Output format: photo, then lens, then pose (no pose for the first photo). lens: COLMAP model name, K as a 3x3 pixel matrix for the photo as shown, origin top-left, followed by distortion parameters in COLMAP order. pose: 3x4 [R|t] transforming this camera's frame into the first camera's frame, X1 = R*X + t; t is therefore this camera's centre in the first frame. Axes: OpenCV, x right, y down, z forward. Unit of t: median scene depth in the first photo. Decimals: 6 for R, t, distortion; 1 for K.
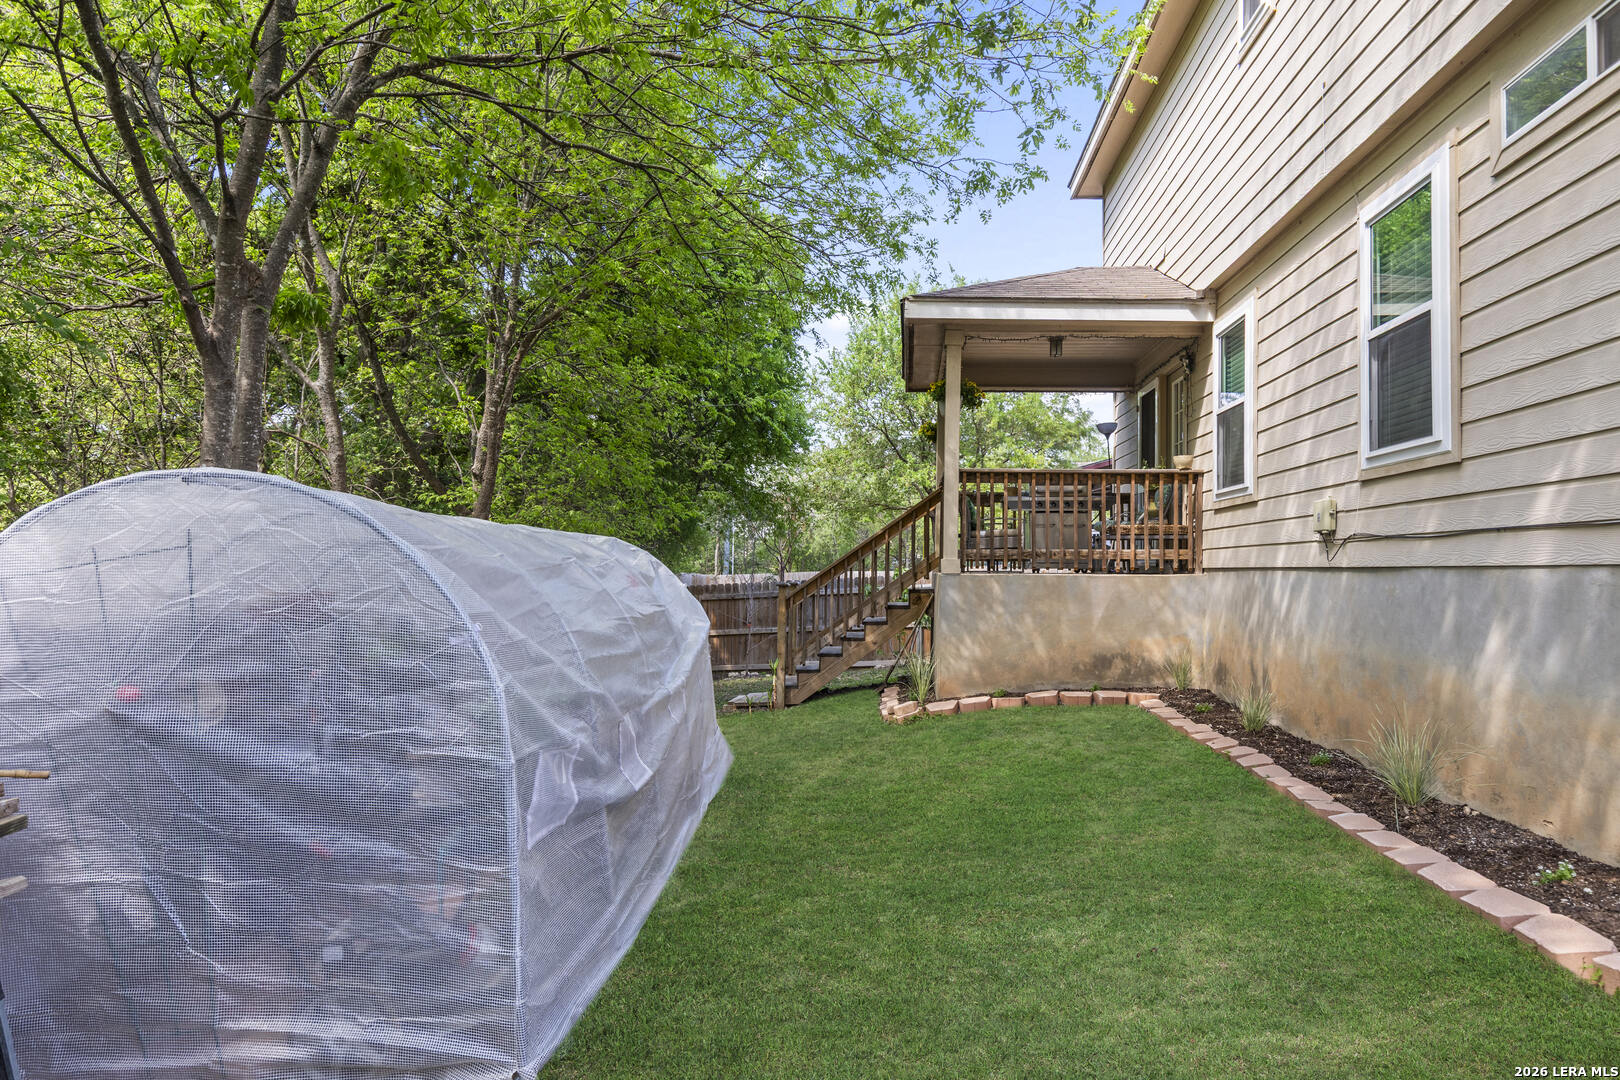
lens RADIAL K [[977.1, 0, 810.0], [0, 977.1, 540.0], [0, 0, 1]] dist [-0.002938, 0.000916]
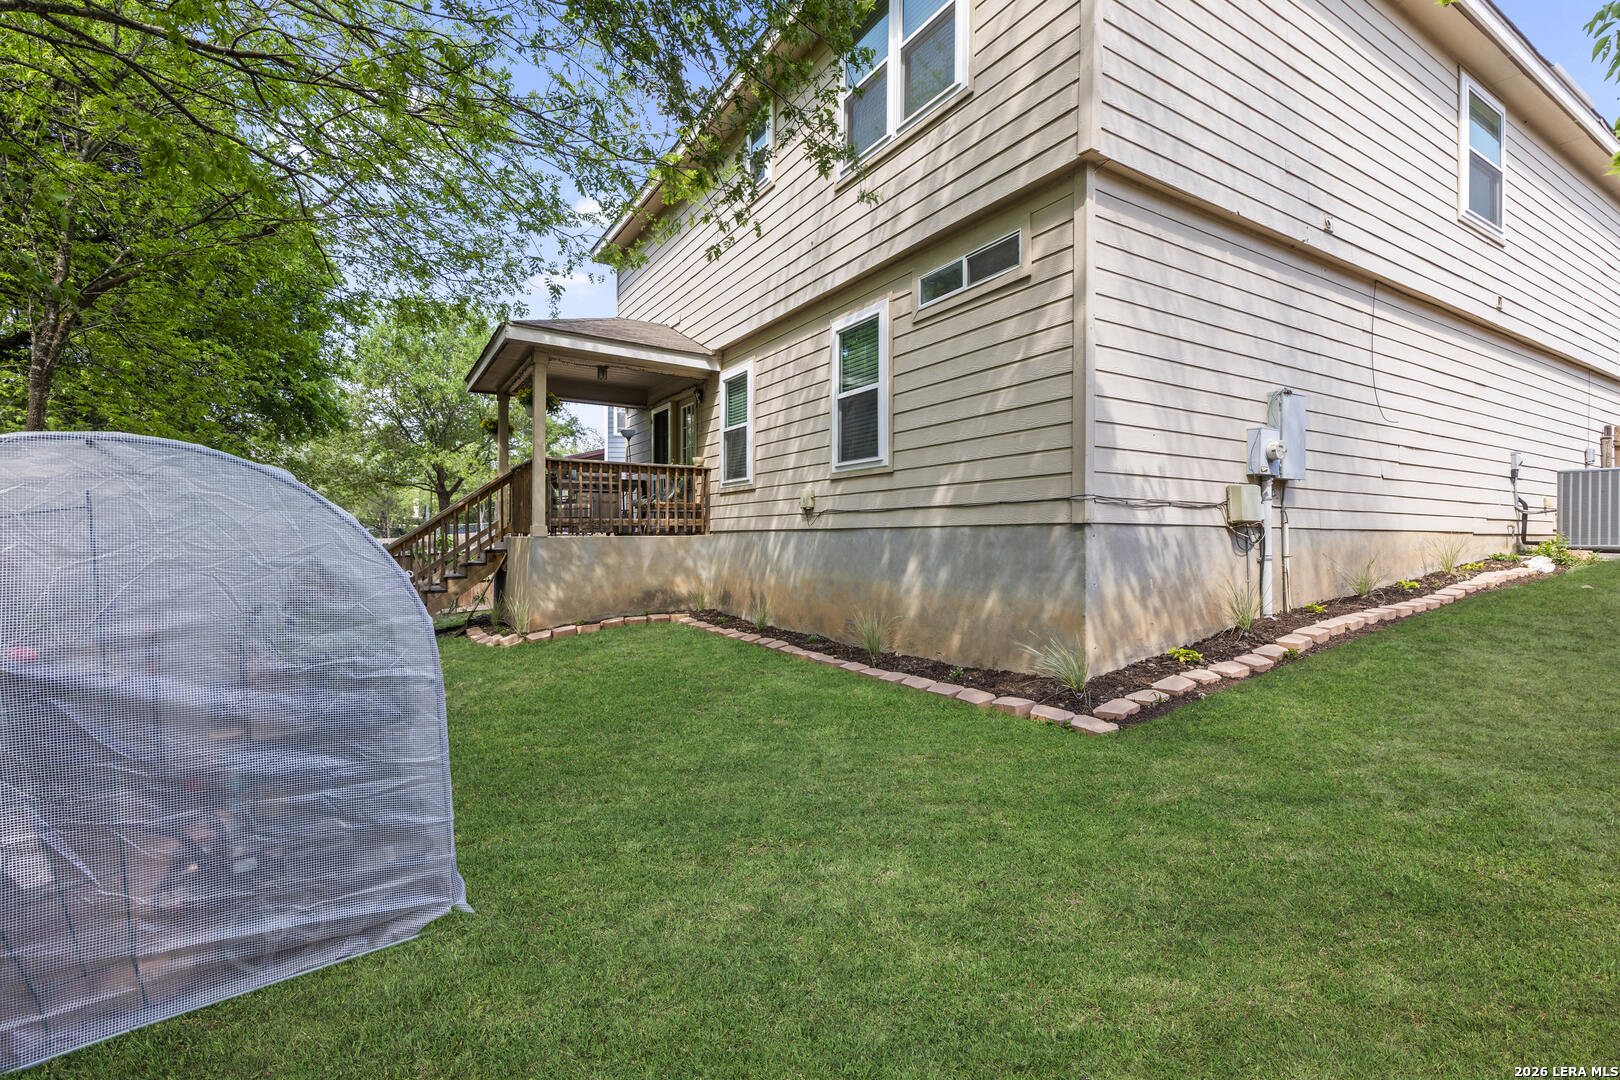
lens RADIAL K [[738.0, 0, 810.0], [0, 738.0, 540.0], [0, 0, 1]] dist [-0.001210, -0.000118]
pose [[0.802385, -0.012866, 0.596669, -0.193547], [-0.008387, 0.999426, 0.032828, 0.003746], [-0.596748, -0.031345, 0.801816, -0.030311]]
